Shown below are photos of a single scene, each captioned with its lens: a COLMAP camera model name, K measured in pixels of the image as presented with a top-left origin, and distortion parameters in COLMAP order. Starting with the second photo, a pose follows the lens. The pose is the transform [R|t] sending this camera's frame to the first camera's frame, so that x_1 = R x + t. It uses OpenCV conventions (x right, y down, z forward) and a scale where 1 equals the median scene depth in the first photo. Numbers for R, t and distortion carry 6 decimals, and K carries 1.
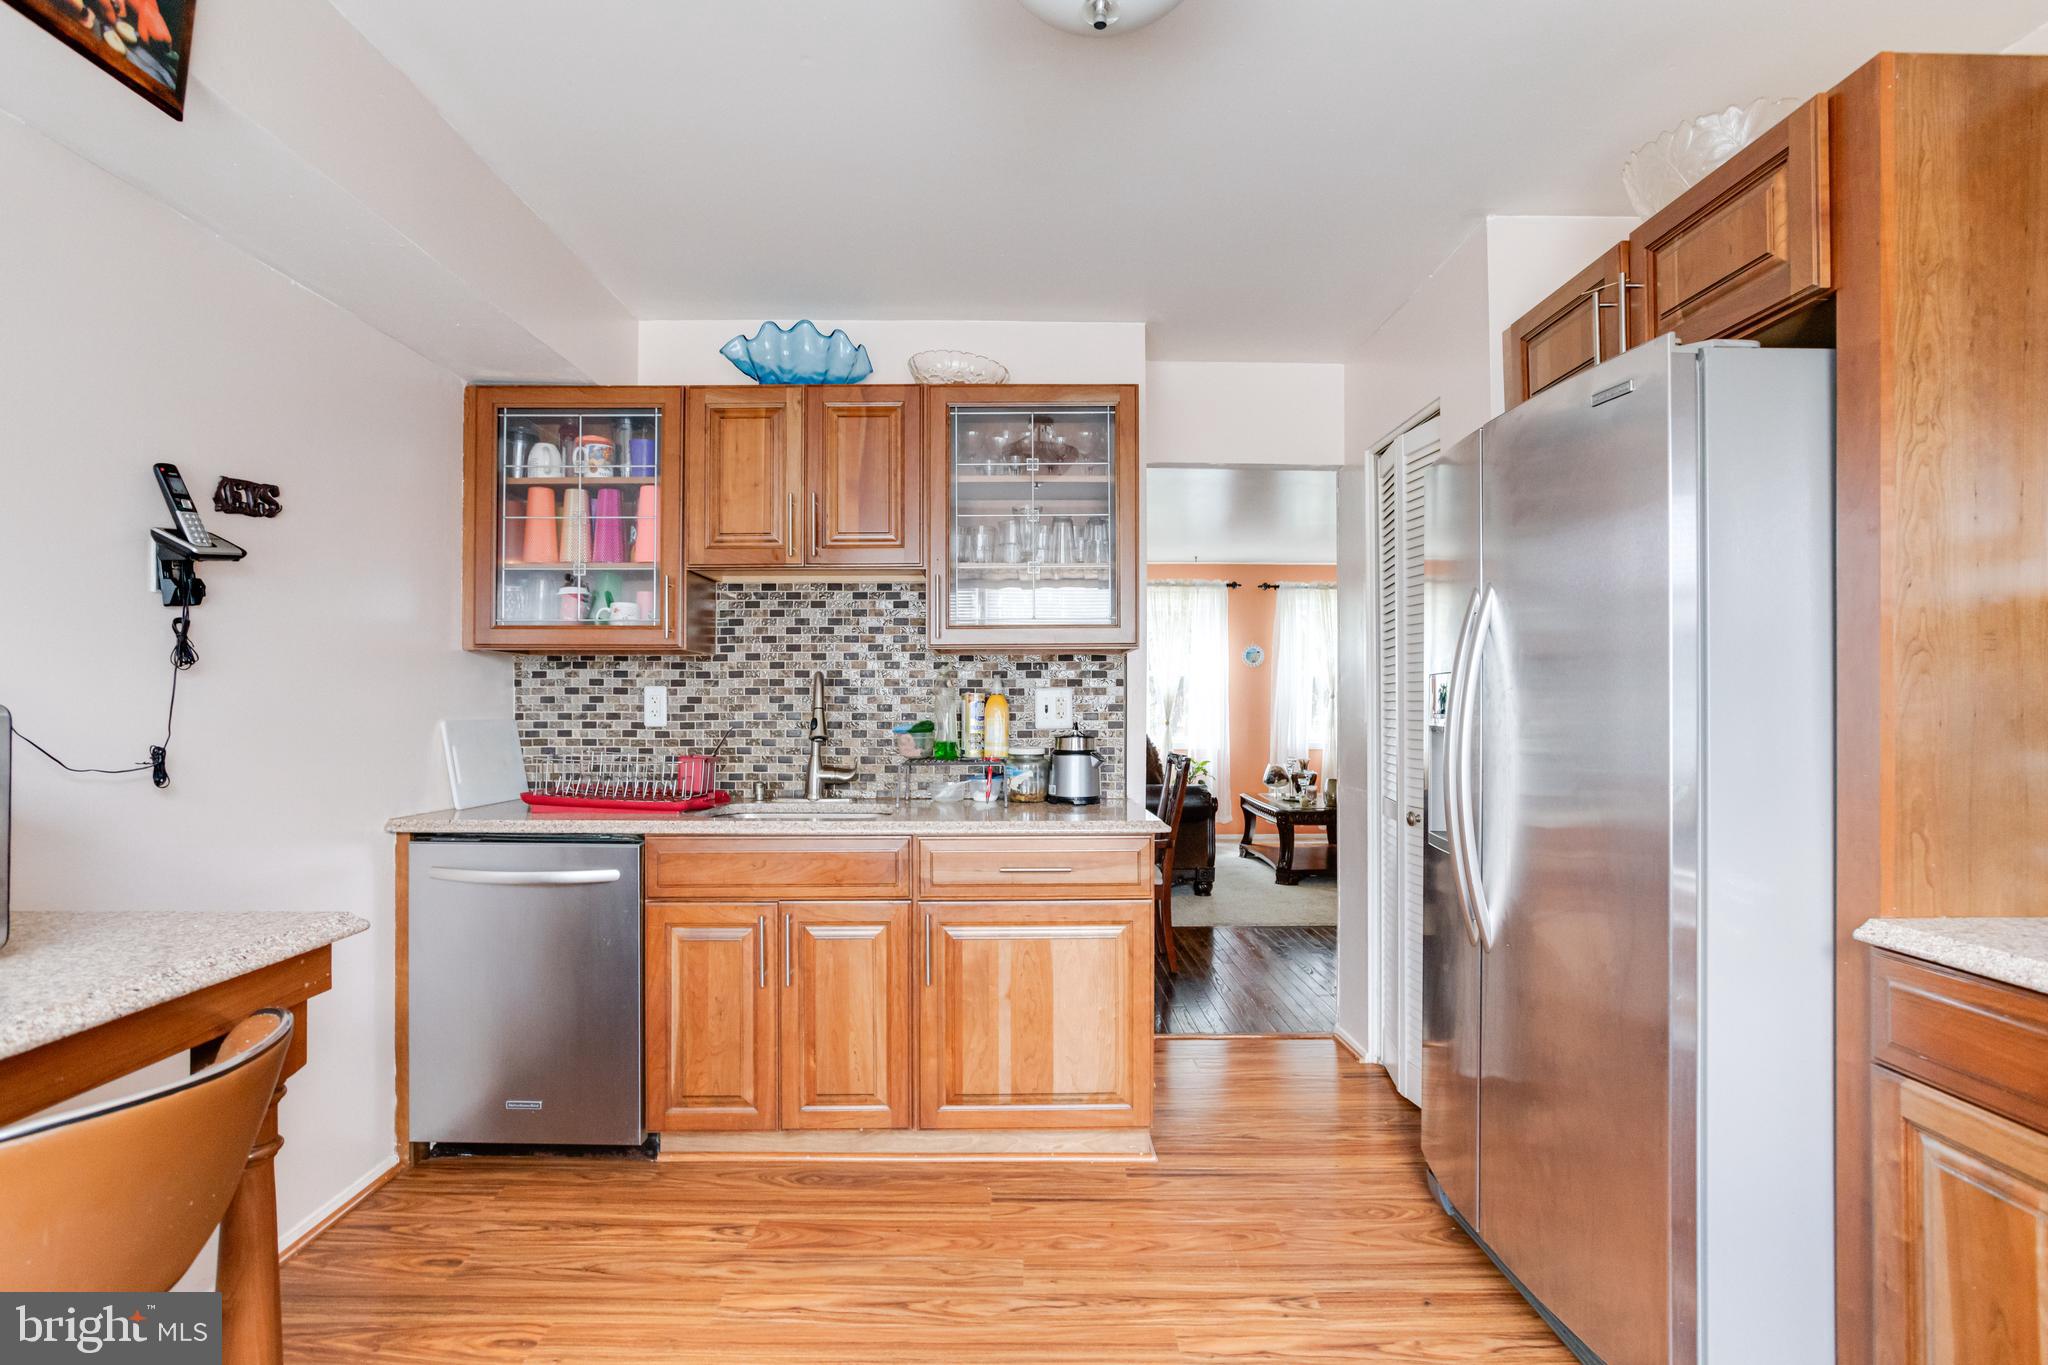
lens RADIAL K [[994.5, 0, 1009.4], [0, 994.5, 685.6], [0, 0, 1]] dist [-0.039895, 0.020817]
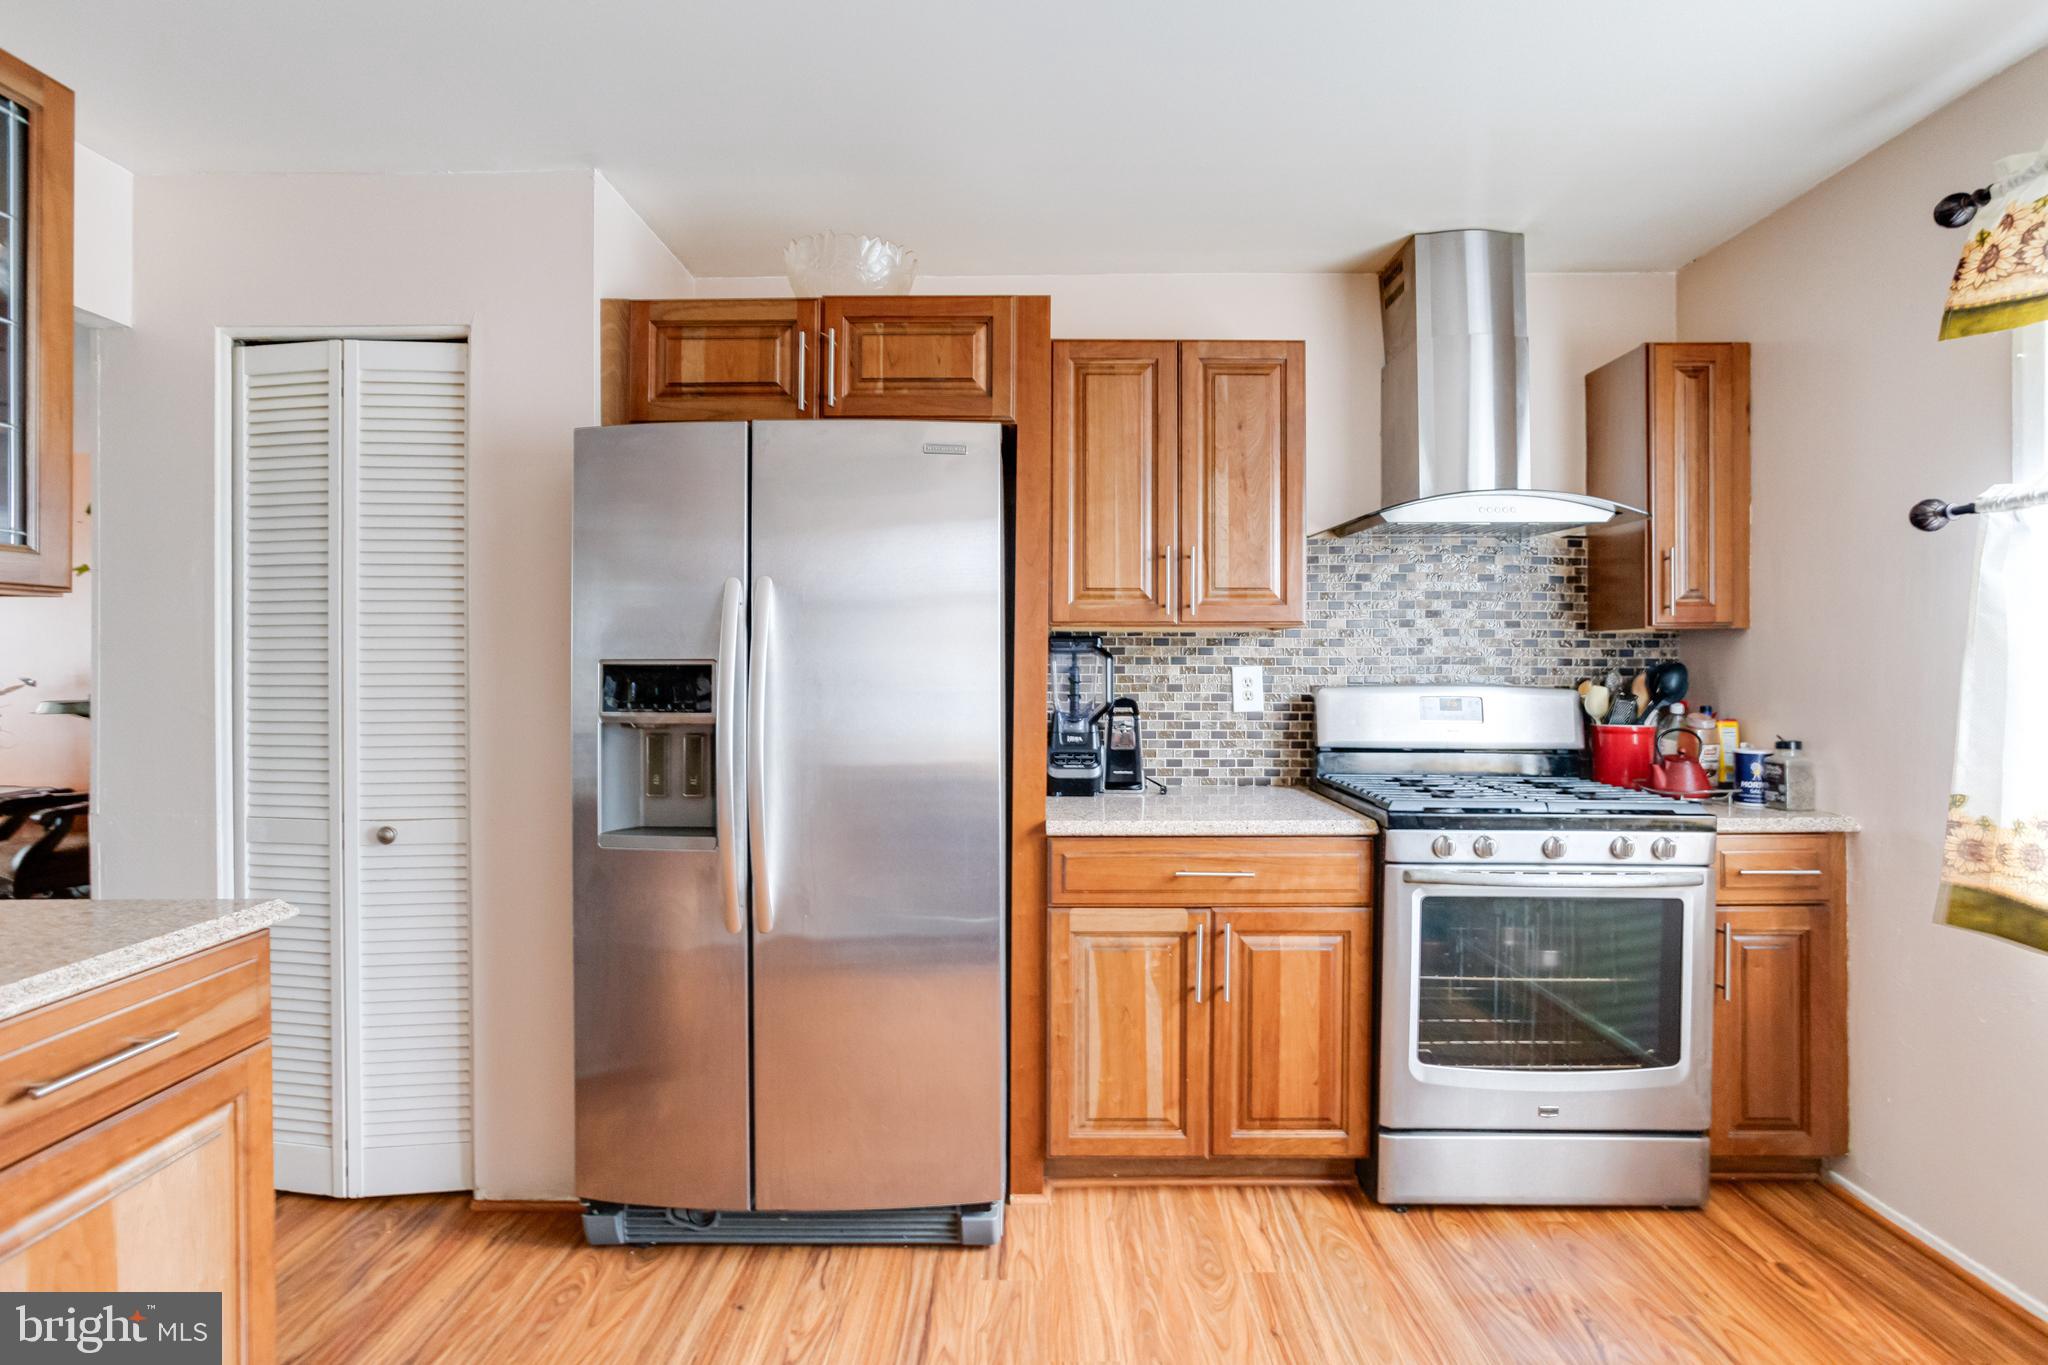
lens RADIAL K [[994.5, 0, 1032.6], [0, 994.5, 661.3], [0, 0, 1]] dist [-0.039895, 0.020817]
pose [[0.011523, 0.004968, 0.999921, -0.420948], [-0.016437, 0.999853, -0.004778, -0.010786], [-0.999798, -0.016381, 0.011603, 0.539455]]
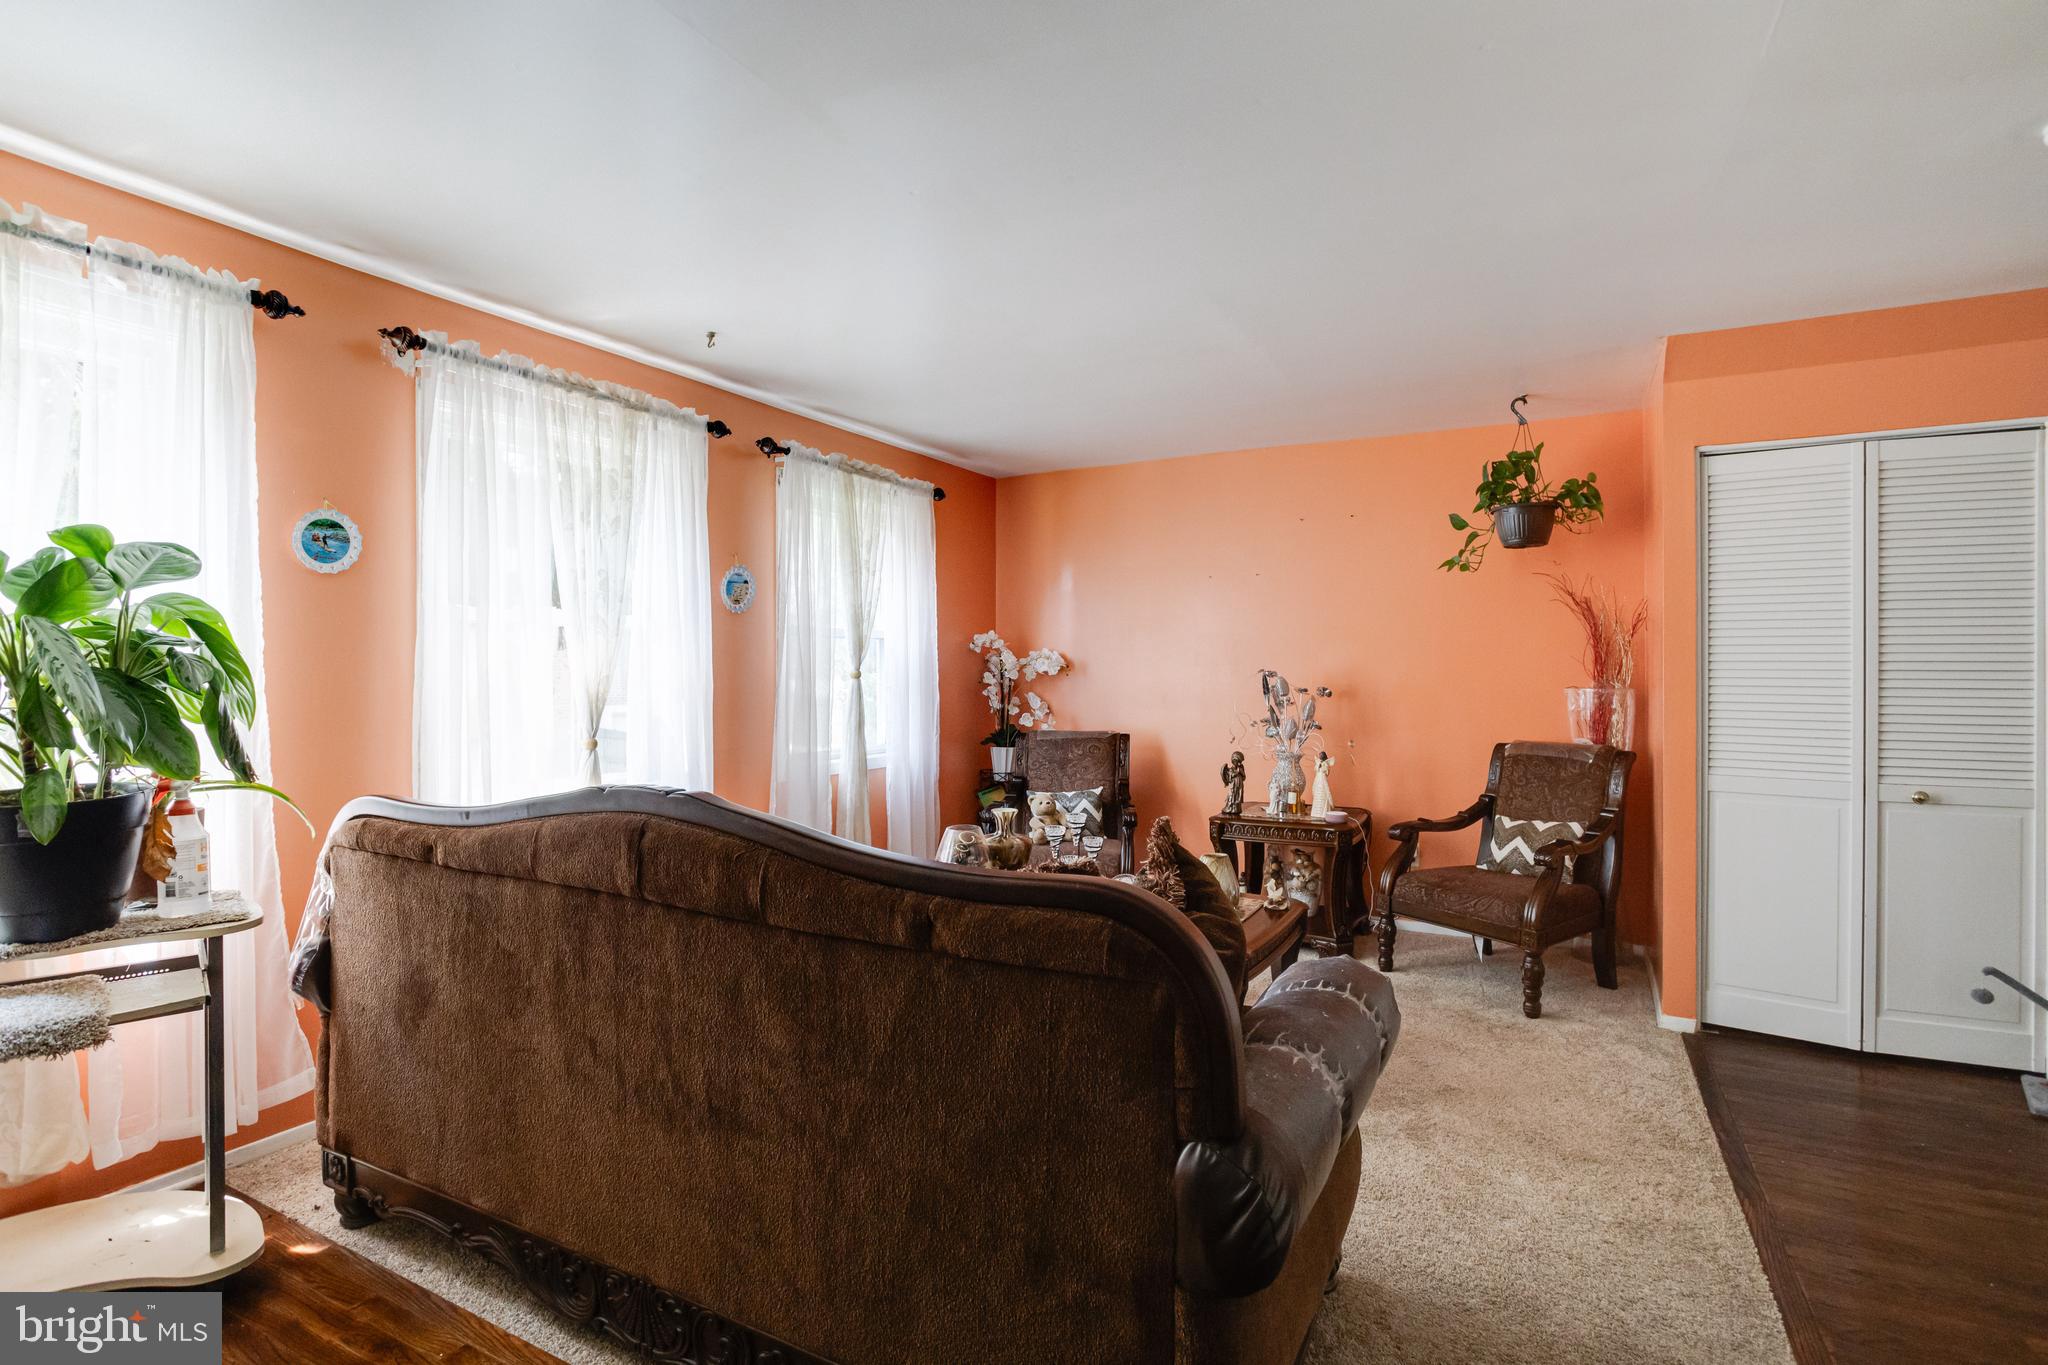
lens RADIAL K [[994.5, 0, 1028.8], [0, 994.5, 677.0], [0, 0, 1]] dist [-0.039895, 0.020817]
pose [[0.461419, -0.009759, 0.887129, -0.360941], [-0.014344, 0.999727, 0.018458, 0.000755], [-0.887066, -0.021242, 0.461153, 2.269482]]
